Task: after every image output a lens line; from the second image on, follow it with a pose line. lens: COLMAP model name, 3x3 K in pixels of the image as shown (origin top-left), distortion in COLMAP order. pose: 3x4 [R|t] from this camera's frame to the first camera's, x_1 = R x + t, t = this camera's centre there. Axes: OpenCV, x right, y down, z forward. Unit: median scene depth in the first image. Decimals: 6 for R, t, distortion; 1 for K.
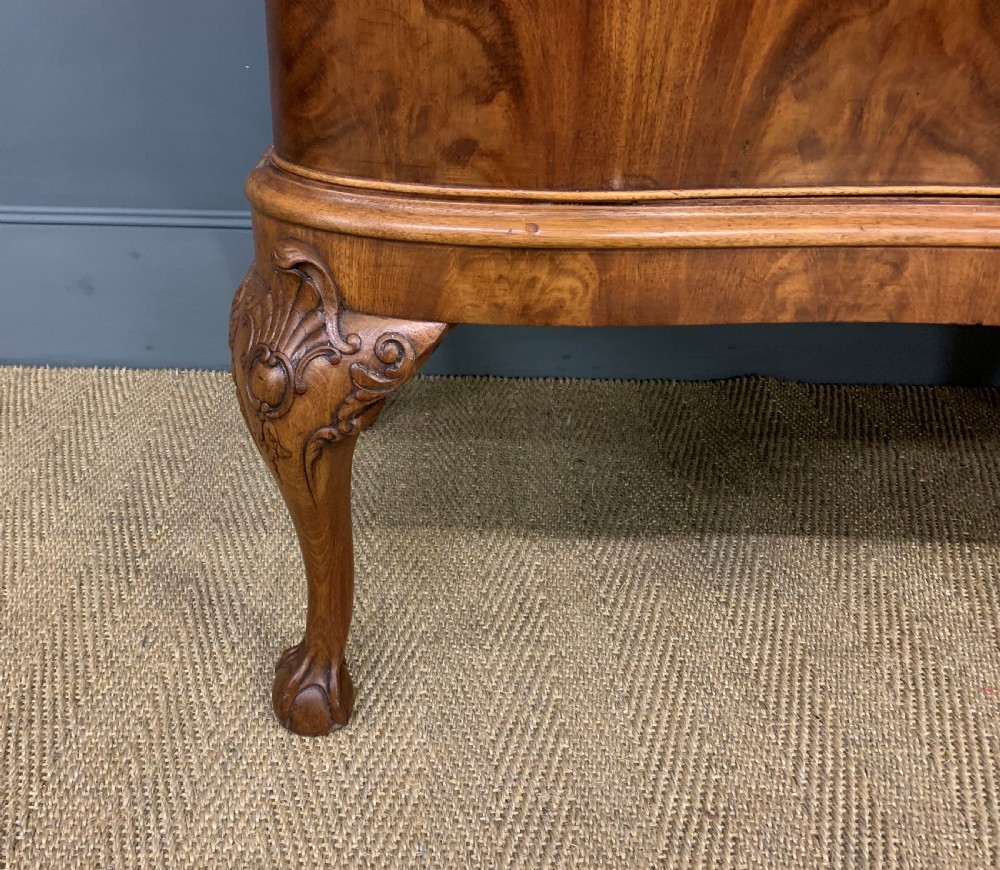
lens RADIAL K [[892.1, 0, 414.8], [0, 892.1, 434.2], [0, 0, 1]] dist [0.049244, -0.039705]
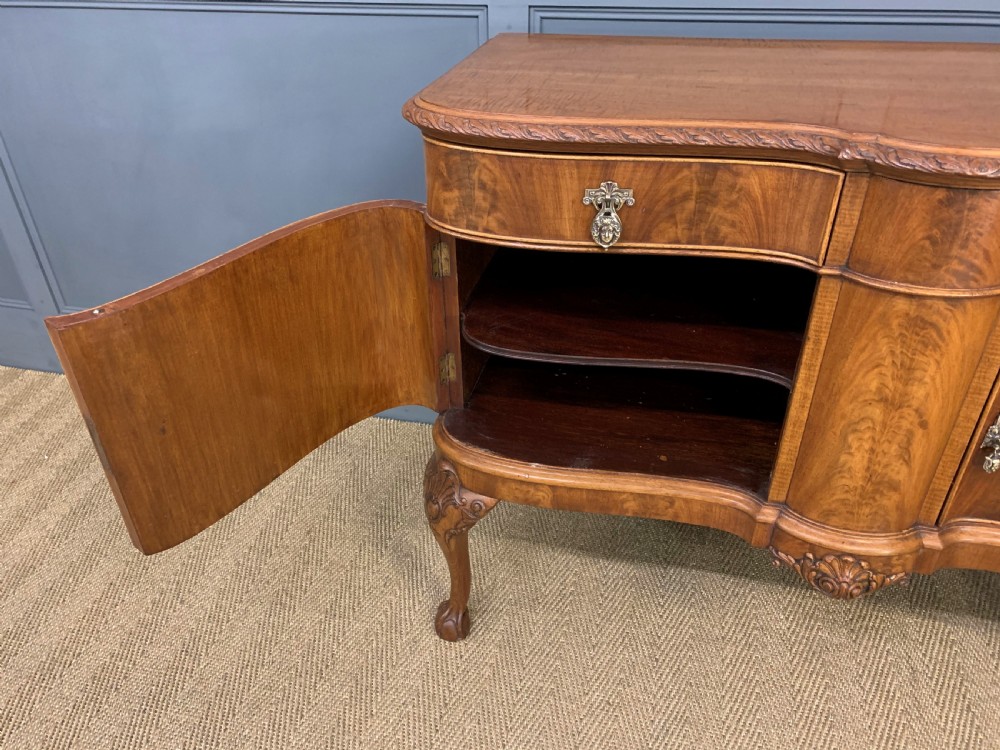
lens RADIAL K [[772.6, 0, 489.8], [0, 772.6, 378.8], [0, 0, 1]] dist [0.050957, -0.055464]
pose [[0.975095, 0.092782, -0.201448, 0.433263], [-0.084205, 0.995155, 0.050757, -0.589573], [0.205182, -0.032530, 0.978183, -1.204684]]
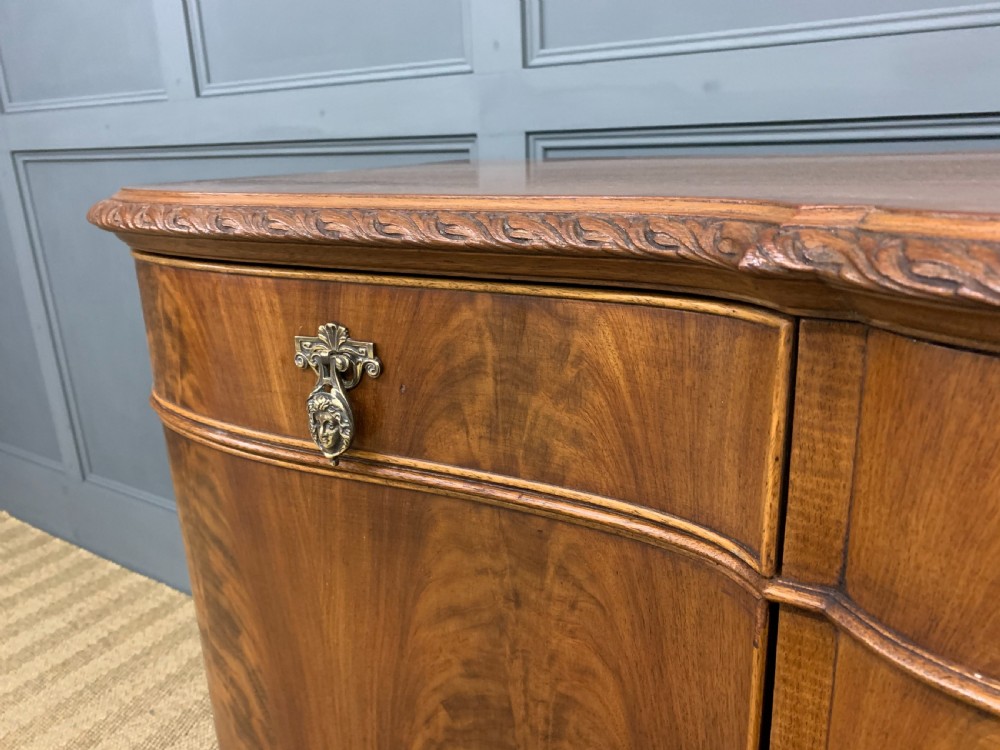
lens RADIAL K [[772.6, 0, 493.6], [0, 772.6, 369.2], [0, 0, 1]] dist [0.050957, -0.055464]
pose [[0.851755, 0.107342, -0.512826, 0.873443], [-0.230235, 0.955905, -0.182314, -0.797737], [0.470643, 0.273357, 0.838911, -0.077494]]
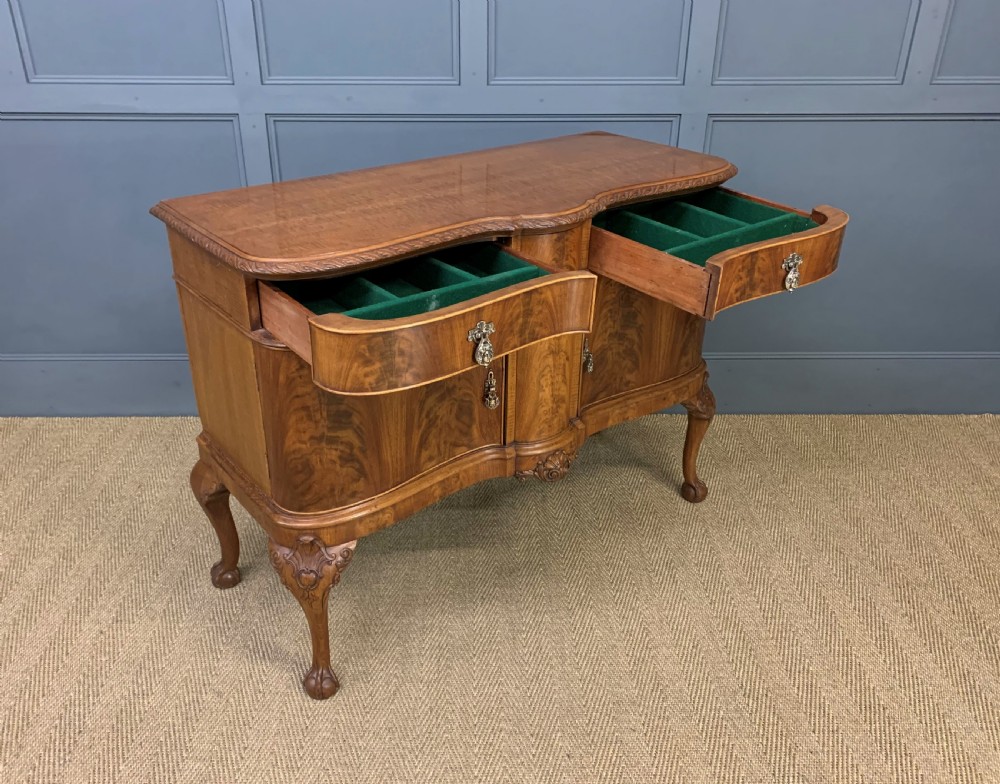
lens RADIAL K [[875.4, 0, 472.7], [0, 875.4, 396.8], [0, 0, 1]] dist [0.109483, -0.008734]
pose [[0.778330, -0.302493, 0.550183, -1.265967], [0.335883, 0.940959, 0.042179, -0.614080], [-0.530458, 0.151968, 0.833978, -2.033198]]
